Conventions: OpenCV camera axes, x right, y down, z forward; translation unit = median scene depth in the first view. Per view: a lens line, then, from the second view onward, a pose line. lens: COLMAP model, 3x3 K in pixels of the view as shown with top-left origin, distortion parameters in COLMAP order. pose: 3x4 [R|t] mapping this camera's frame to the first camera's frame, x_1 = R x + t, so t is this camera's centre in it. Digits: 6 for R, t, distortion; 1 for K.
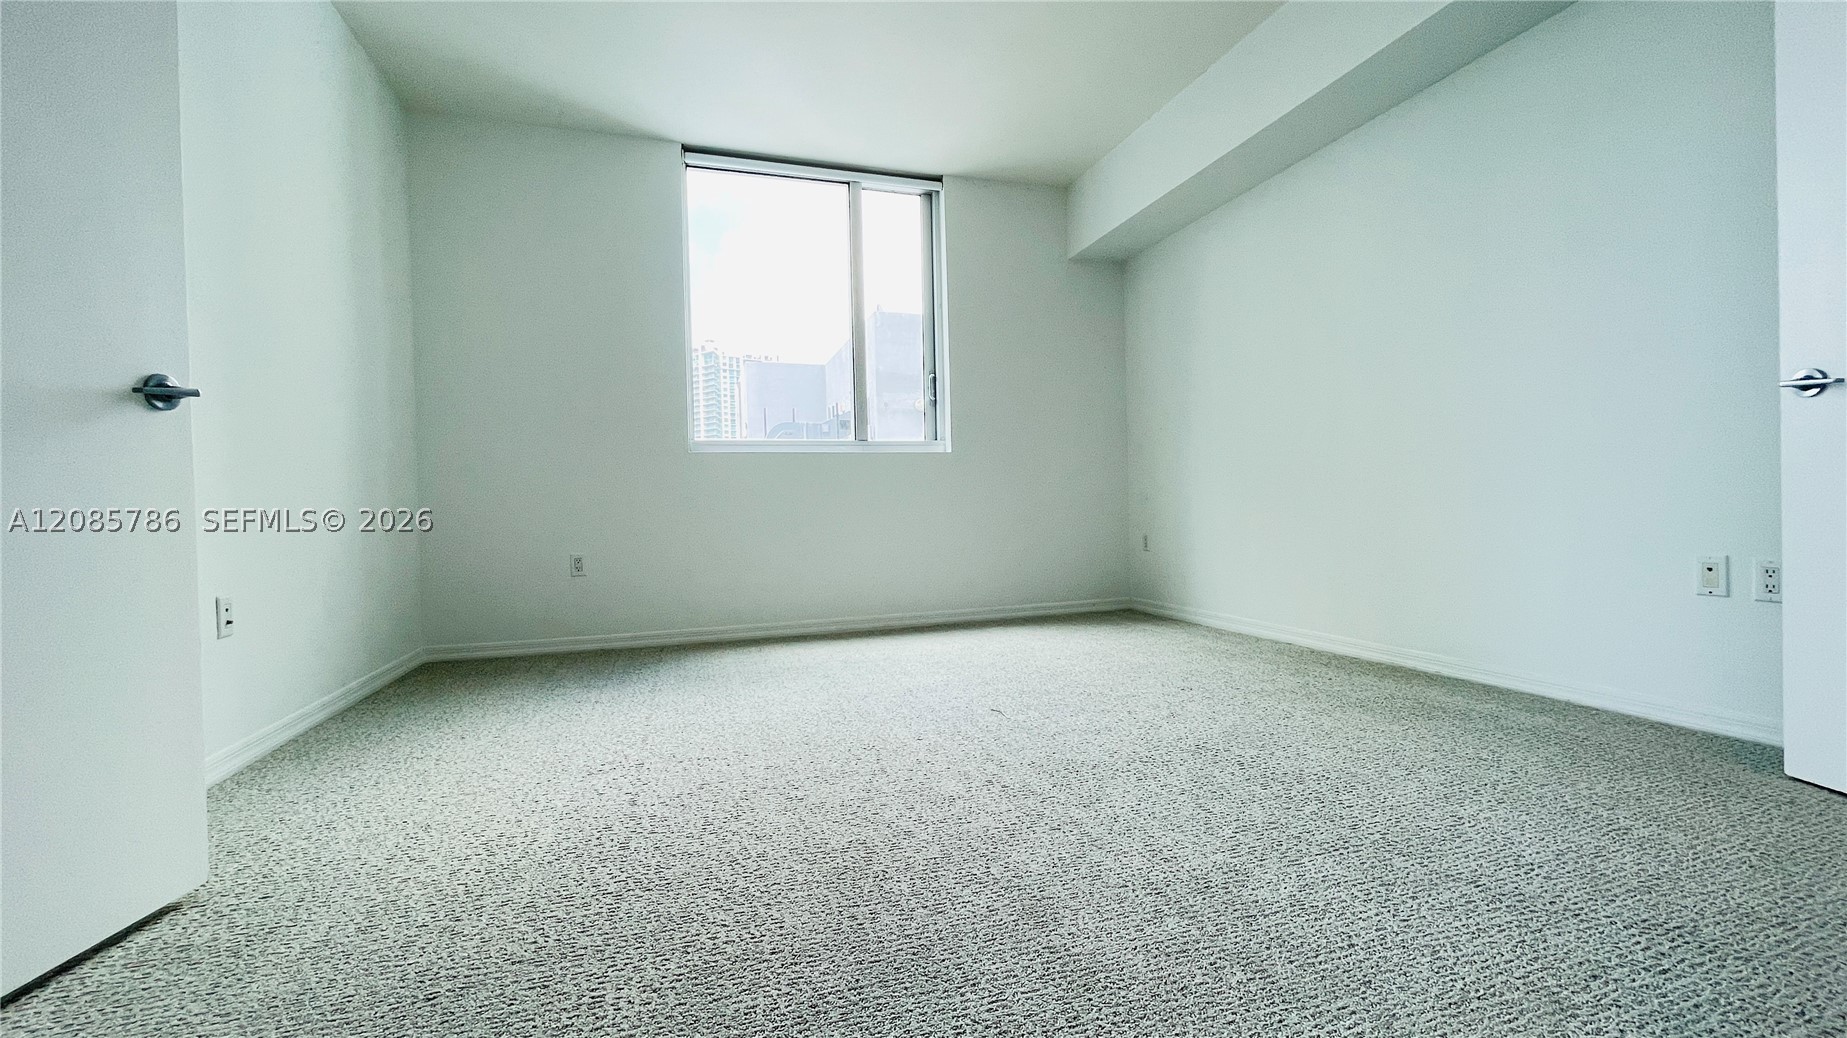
lens RADIAL K [[743.0, 0, 926.6], [0, 743.0, 516.7], [0, 0, 1]] dist [0.001697, -0.000932]
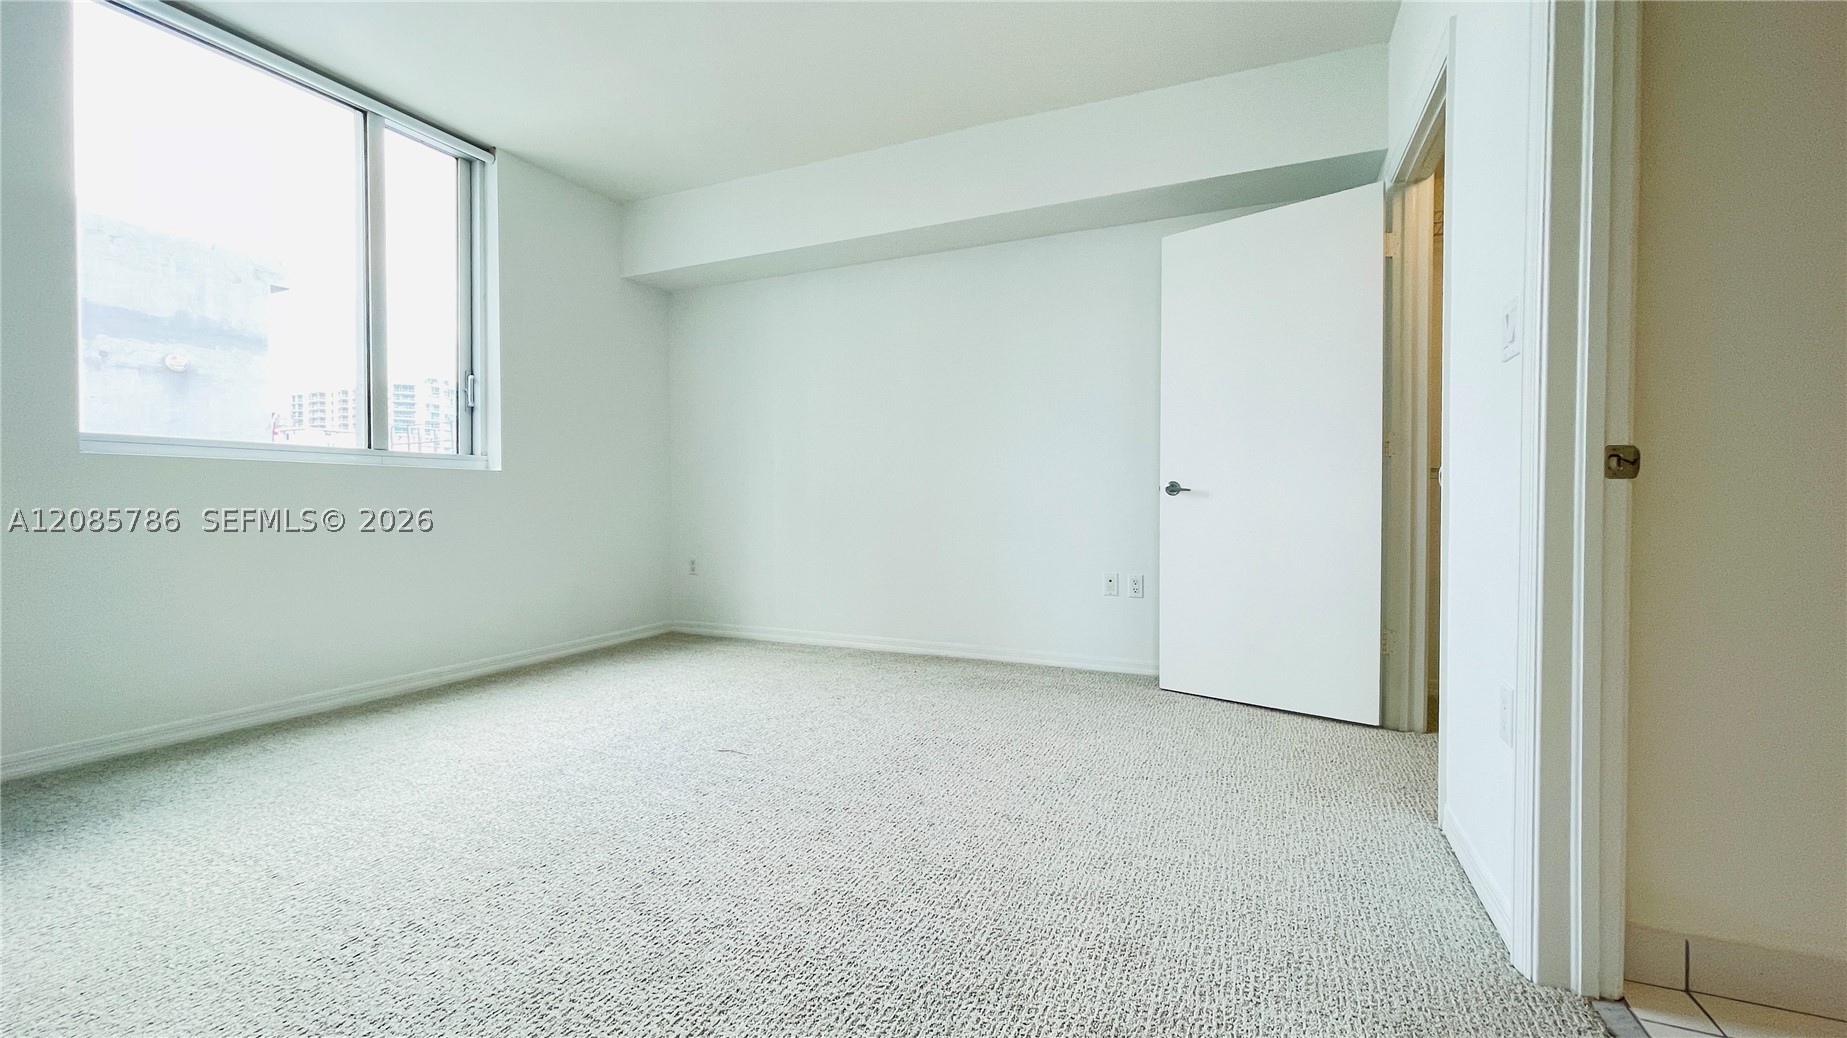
lens RADIAL K [[743.0, 0, 923.4], [0, 743.0, 515.9], [0, 0, 1]] dist [0.001697, -0.000932]
pose [[0.672684, 0.011522, 0.739841, -0.283982], [-0.007873, 0.999934, -0.008414, -0.033184], [-0.739888, -0.000164, 0.672730, 0.062354]]
